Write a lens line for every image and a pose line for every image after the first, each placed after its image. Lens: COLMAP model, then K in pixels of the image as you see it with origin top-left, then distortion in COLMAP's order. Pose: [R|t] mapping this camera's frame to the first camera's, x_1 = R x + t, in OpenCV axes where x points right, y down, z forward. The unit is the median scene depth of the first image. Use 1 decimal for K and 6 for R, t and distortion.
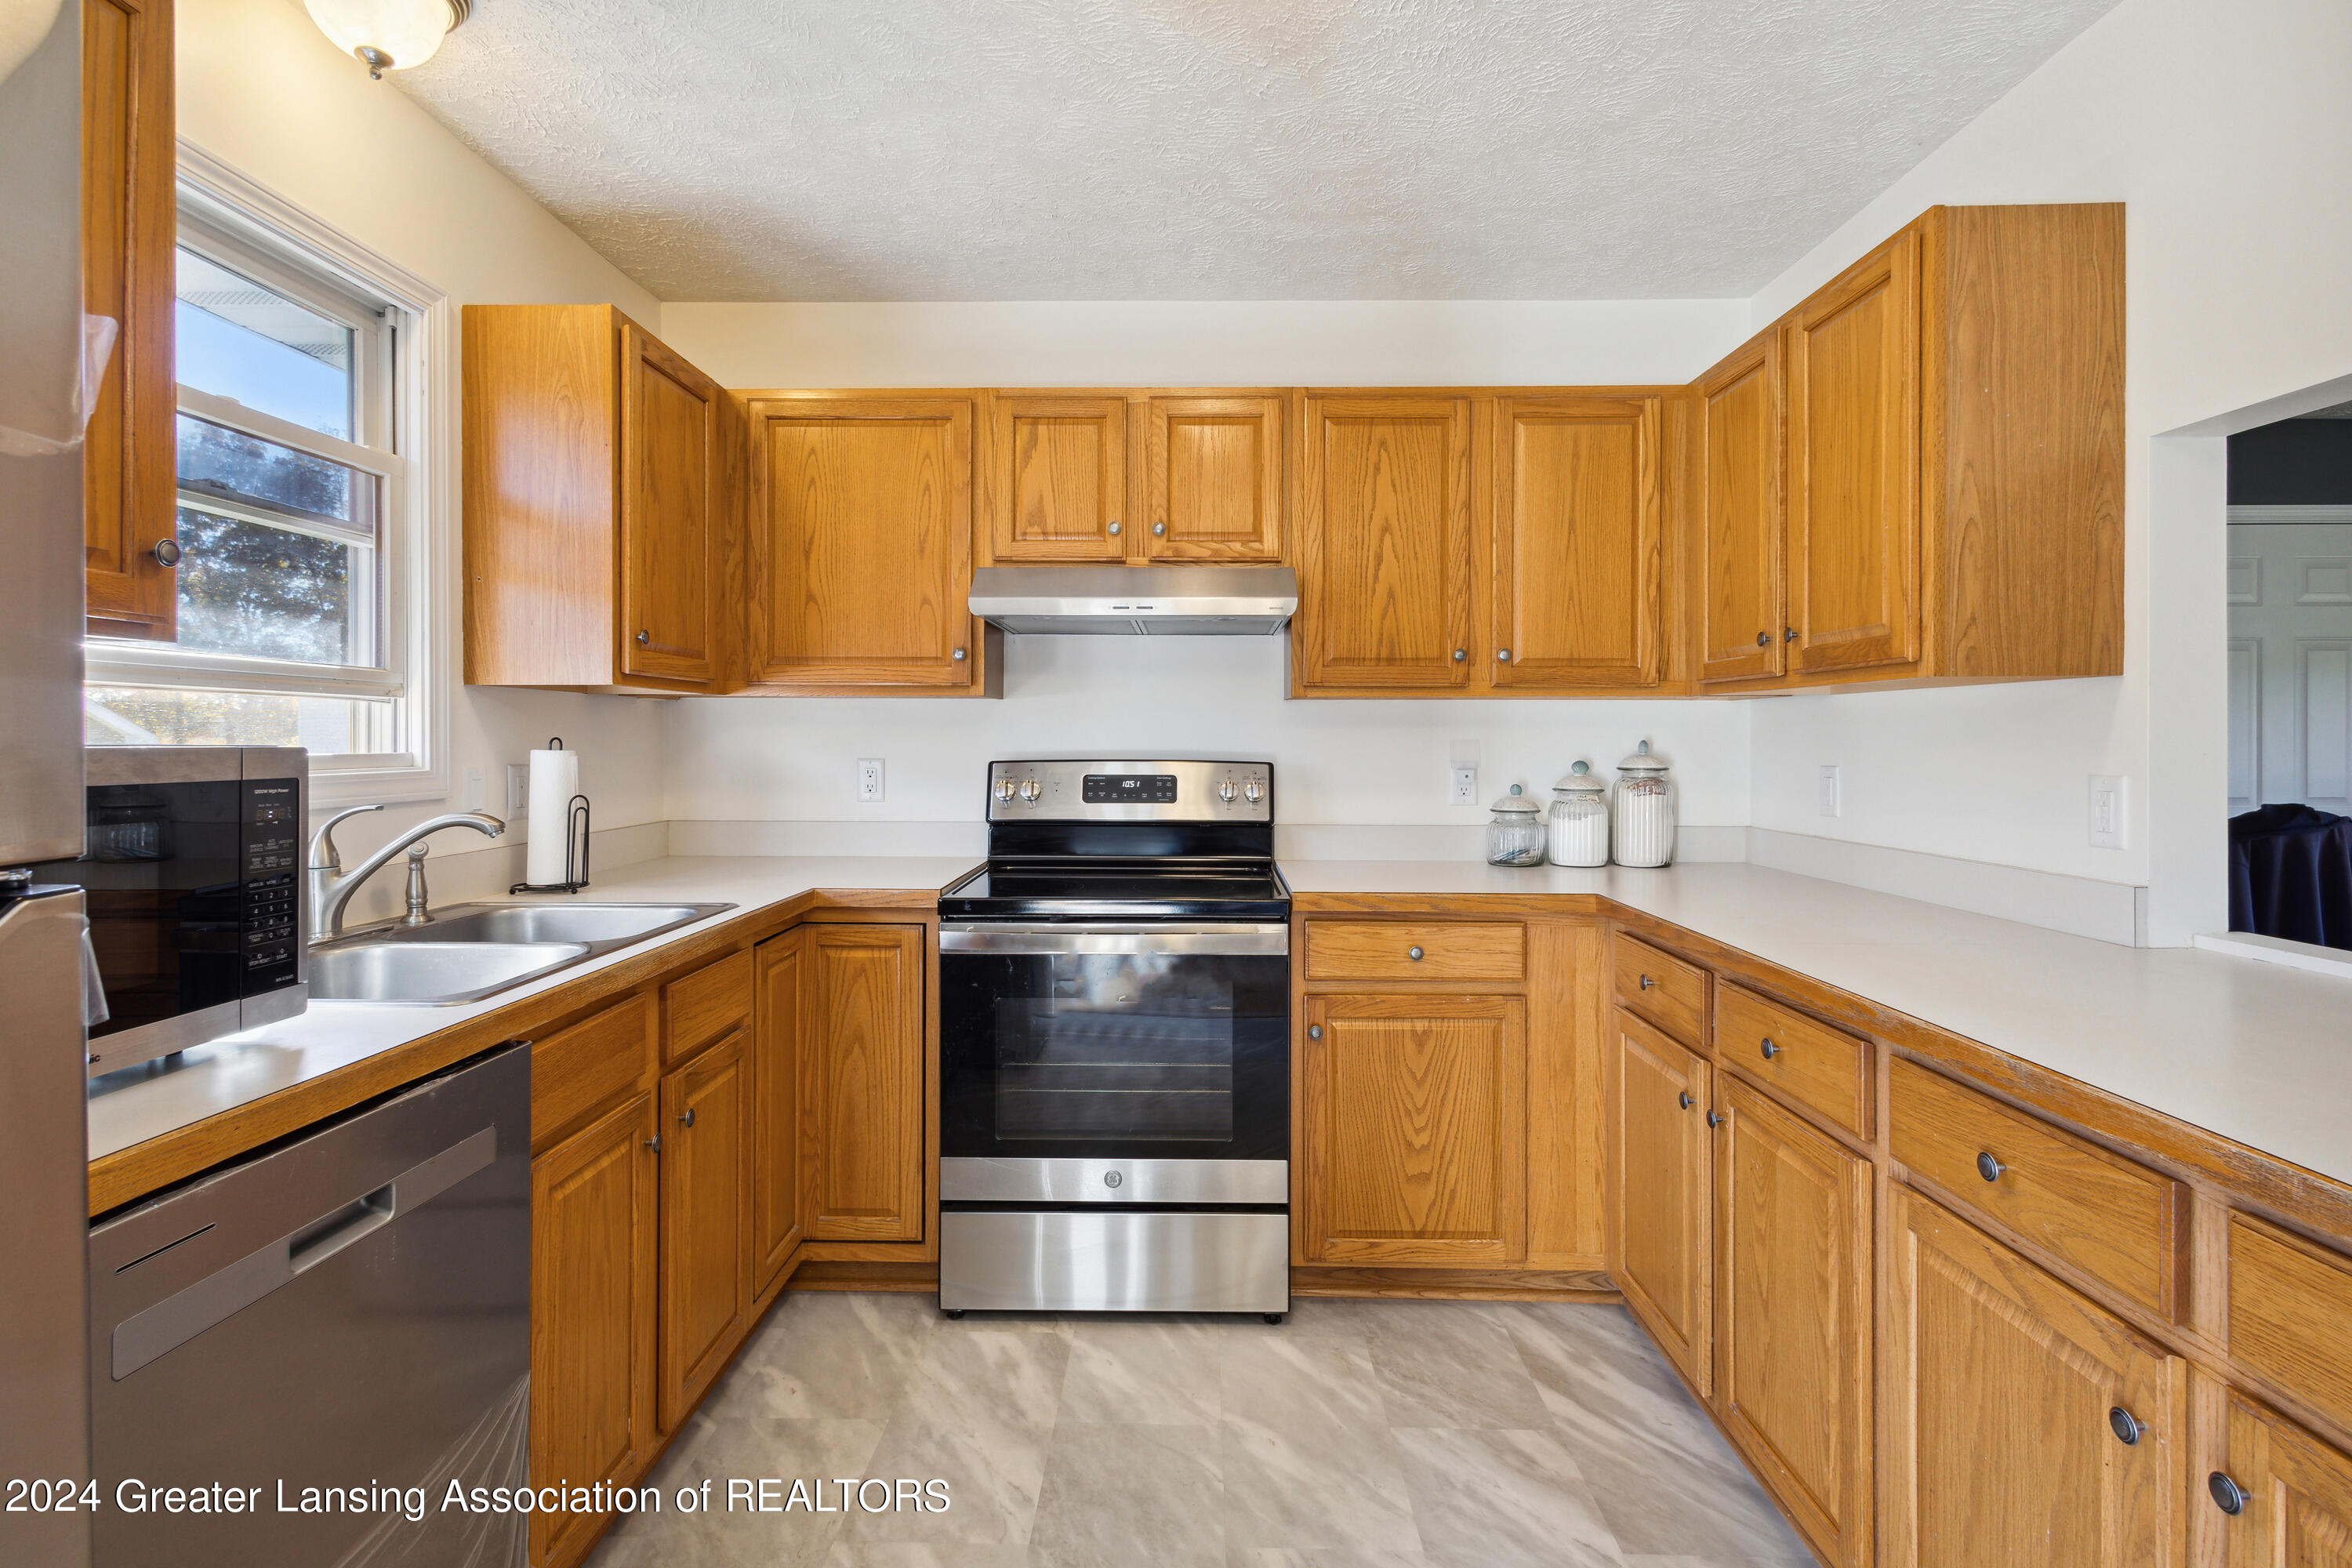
lens RADIAL K [[1112.1, 0, 1181.5], [0, 1112.1, 743.4], [0, 0, 1]] dist [0.009119, 0.000481]
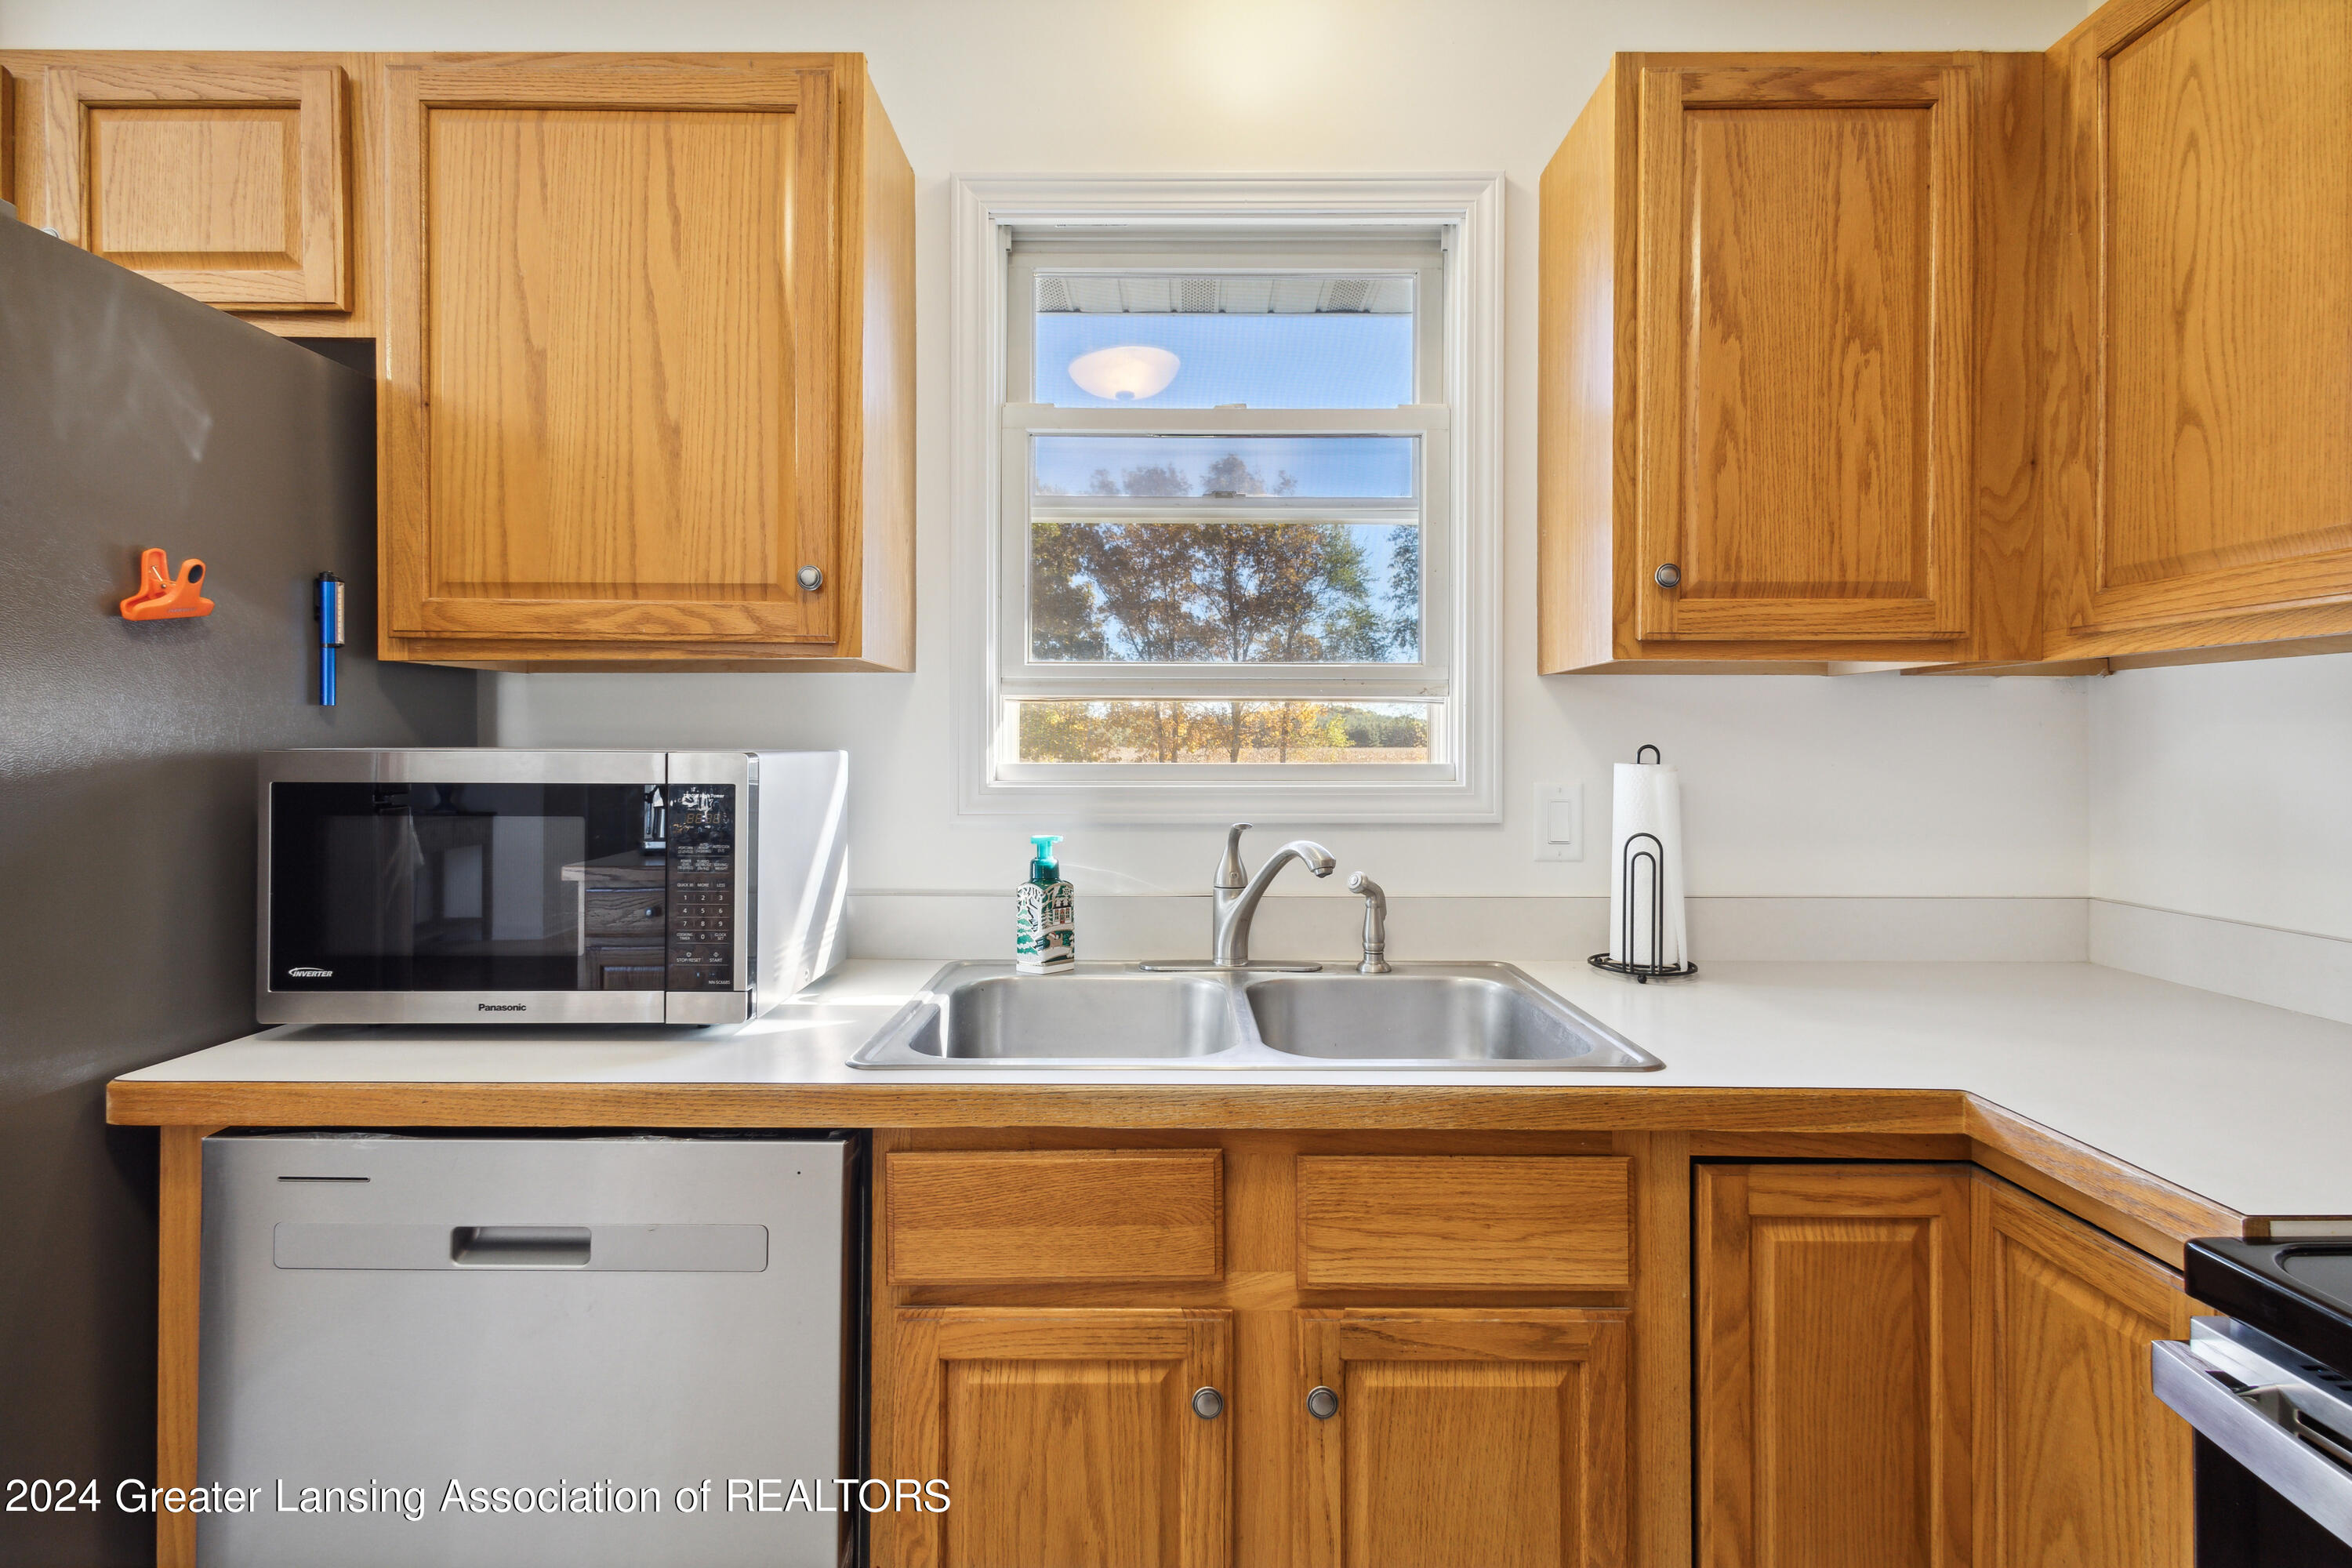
lens RADIAL K [[1112.1, 0, 1162.5], [0, 1112.1, 741.4], [0, 0, 1]] dist [0.009119, 0.000481]
pose [[0.015324, -0.004993, -0.999870, 0.099950], [-0.005853, 0.999970, -0.005084, -0.002184], [0.999865, 0.005930, 0.015294, 0.662587]]
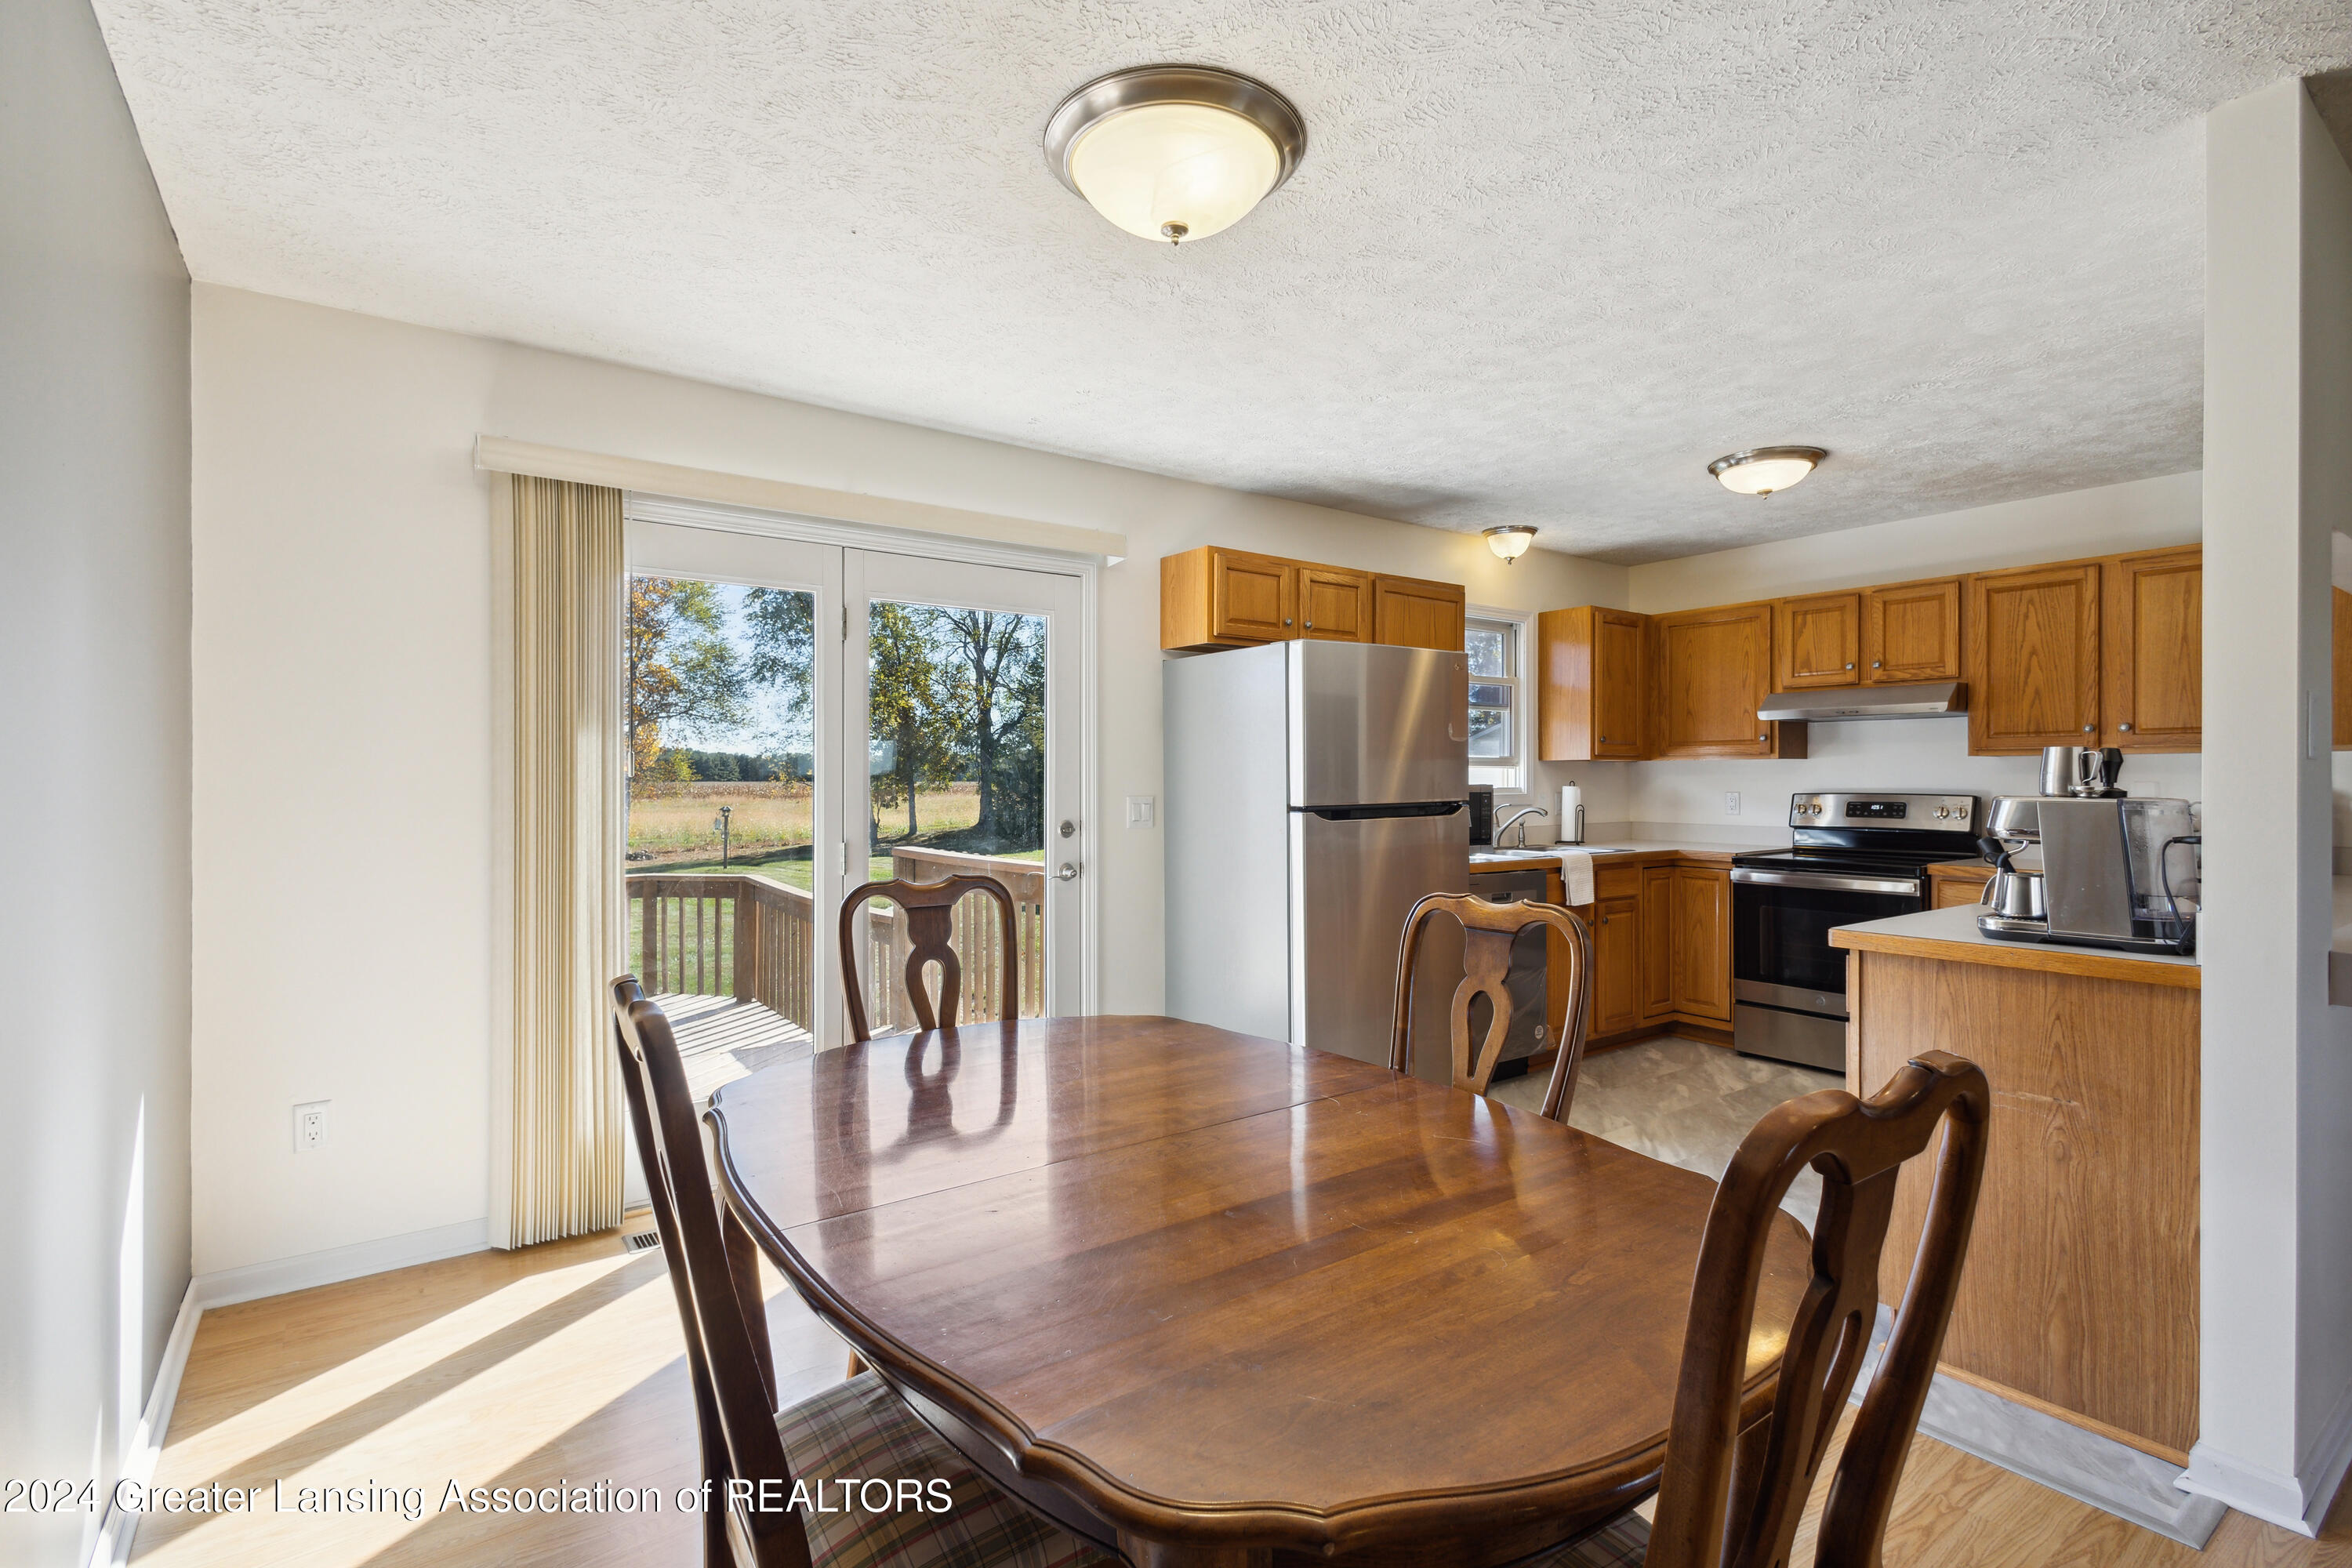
lens RADIAL K [[1112.1, 0, 1175.6], [0, 1112.1, 787.2], [0, 0, 1]] dist [0.009119, 0.000481]
pose [[0.611309, 0.003044, -0.791386, 0.787448], [-0.001901, 0.999995, 0.002379, 0.004000], [0.791390, 0.000050, 0.611312, -1.106460]]
